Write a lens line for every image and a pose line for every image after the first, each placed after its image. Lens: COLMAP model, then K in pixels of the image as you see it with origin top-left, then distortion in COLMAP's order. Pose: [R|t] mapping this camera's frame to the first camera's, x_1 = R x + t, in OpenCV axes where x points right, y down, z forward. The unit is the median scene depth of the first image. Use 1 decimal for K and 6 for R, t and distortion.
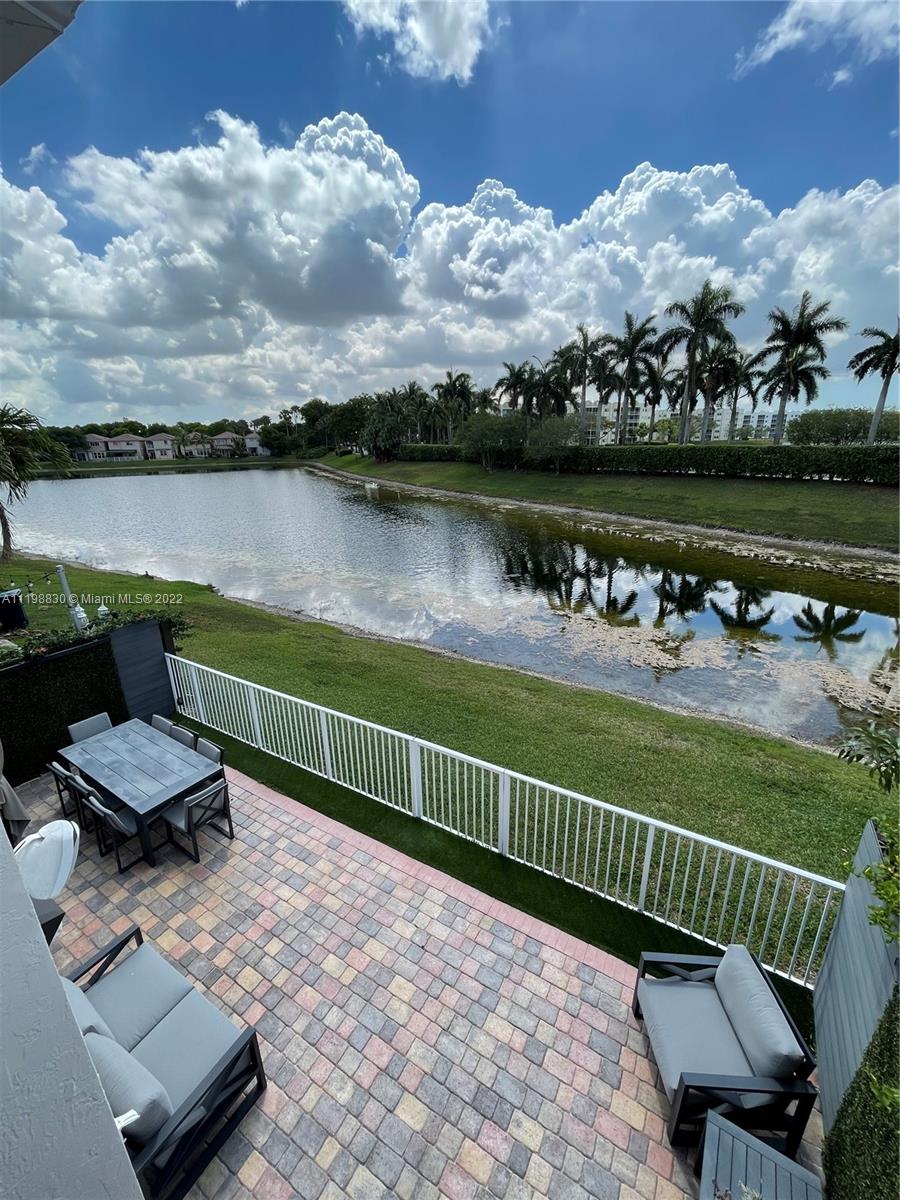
lens RADIAL K [[484.0, 0, 448.3], [0, 484.0, 593.8], [0, 0, 1]] dist [-0.010467, 0.005100]
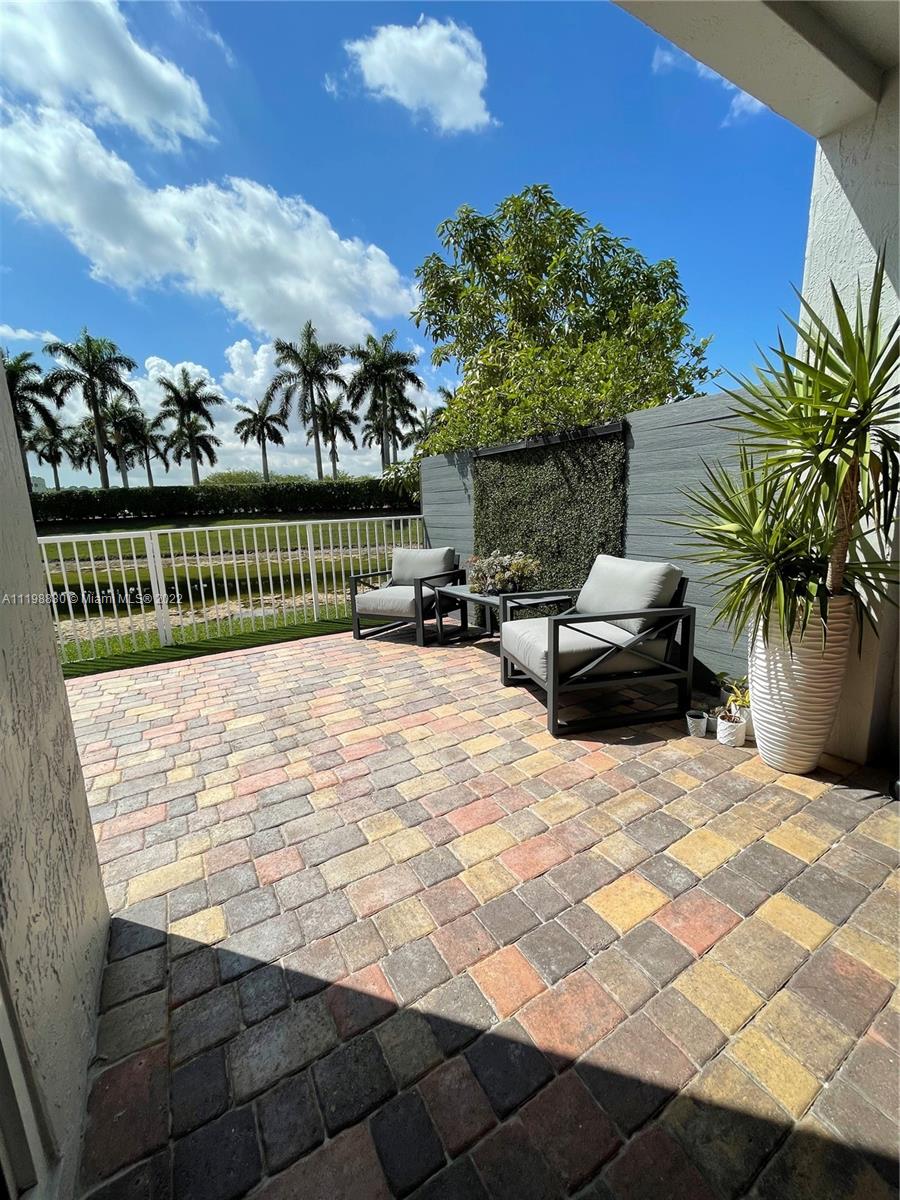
lens RADIAL K [[484.0, 0, 445.9], [0, 484.0, 598.6], [0, 0, 1]] dist [-0.010467, 0.005100]
pose [[0.483395, -0.167066, 0.859313, -0.050565], [0.298303, 0.954306, 0.017728, 0.080102], [-0.823009, 0.247766, 0.511143, 0.017886]]
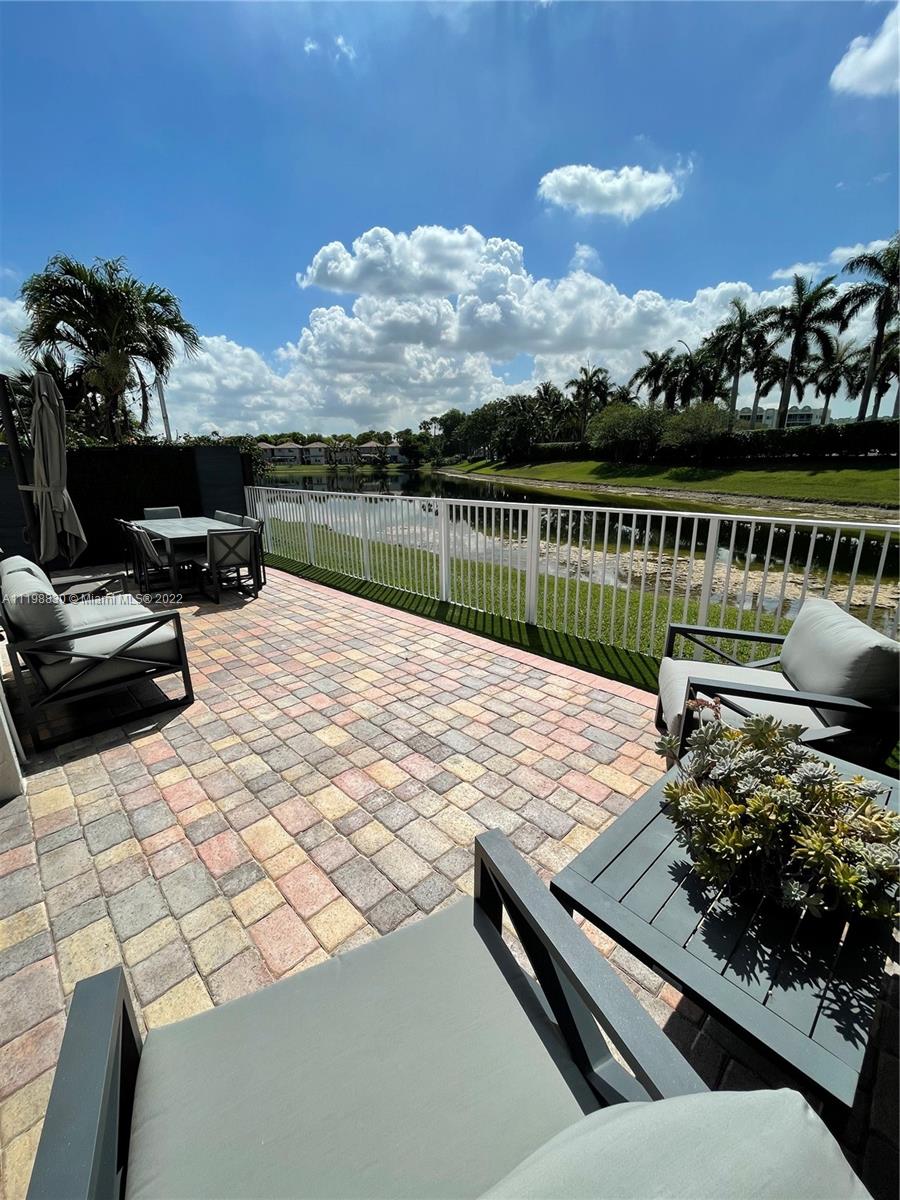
lens RADIAL K [[484.0, 0, 447.7], [0, 484.0, 595.3], [0, 0, 1]] dist [-0.010467, 0.005100]
pose [[0.964493, 0.075247, -0.253164, 0.024766], [-0.083469, 0.996270, -0.021876, 0.070548], [0.250573, 0.042231, 0.967176, 0.021664]]
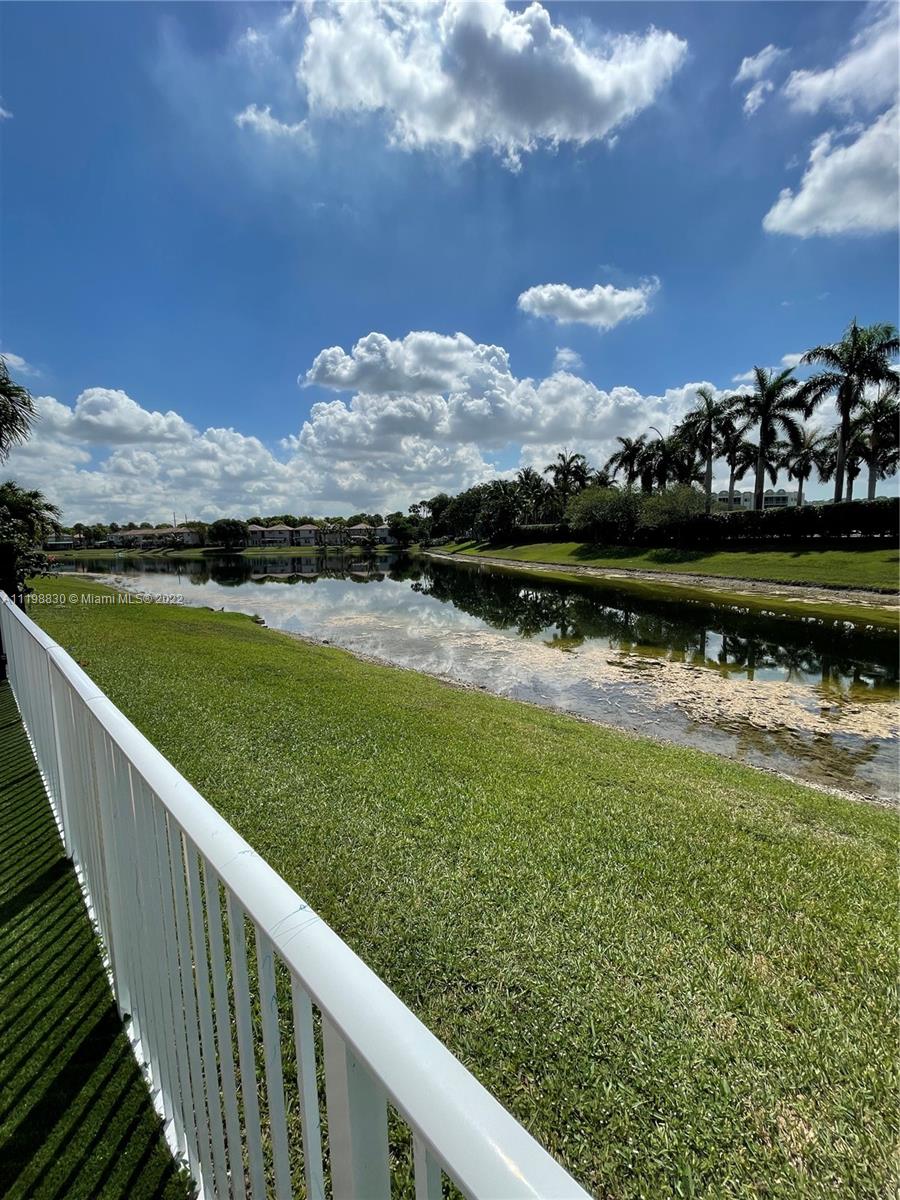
lens RADIAL K [[484.0, 0, 449.5], [0, 484.0, 595.9], [0, 0, 1]] dist [-0.010467, 0.005100]
pose [[0.968425, 0.029869, -0.247510, 0.051722], [-0.076402, 0.980584, -0.180604, 0.043435], [0.237310, 0.193812, 0.951904, 0.096078]]
